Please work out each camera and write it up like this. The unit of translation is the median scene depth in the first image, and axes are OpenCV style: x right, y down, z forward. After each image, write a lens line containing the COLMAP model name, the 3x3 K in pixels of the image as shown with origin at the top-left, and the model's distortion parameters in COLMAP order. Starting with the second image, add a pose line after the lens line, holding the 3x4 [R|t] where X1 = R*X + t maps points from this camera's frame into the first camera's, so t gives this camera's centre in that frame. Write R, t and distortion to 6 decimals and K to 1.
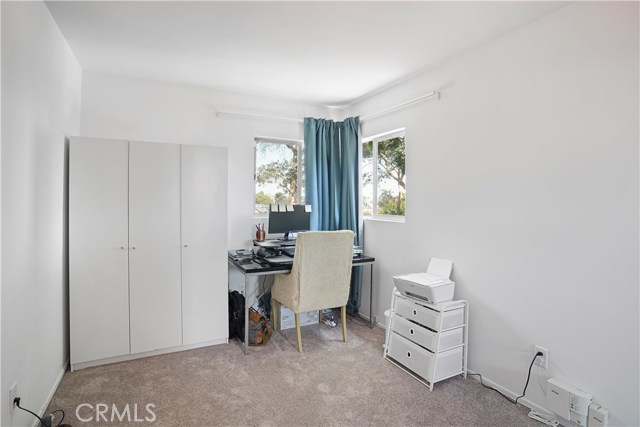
lens RADIAL K [[332.8, 0, 320.3], [0, 332.8, 195.8], [0, 0, 1]] dist [-0.041348, 0.000059]
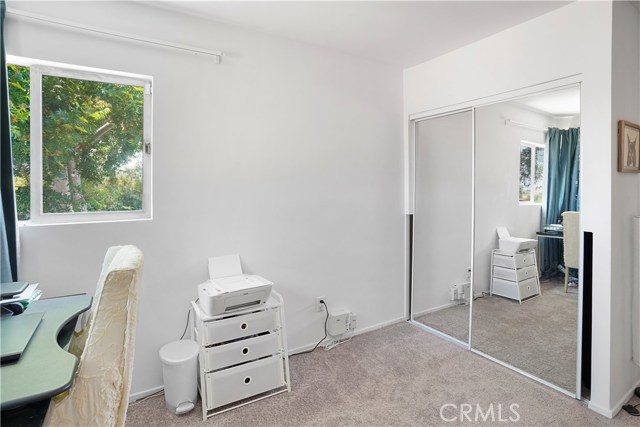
lens RADIAL K [[332.8, 0, 320.3], [0, 332.8, 195.8], [0, 0, 1]] dist [-0.041348, 0.000059]
pose [[-0.083774, -0.019490, 0.996294, -0.487387], [-0.006821, 0.999797, 0.018985, 0.018556], [-0.996461, -0.005206, -0.083890, 0.822805]]
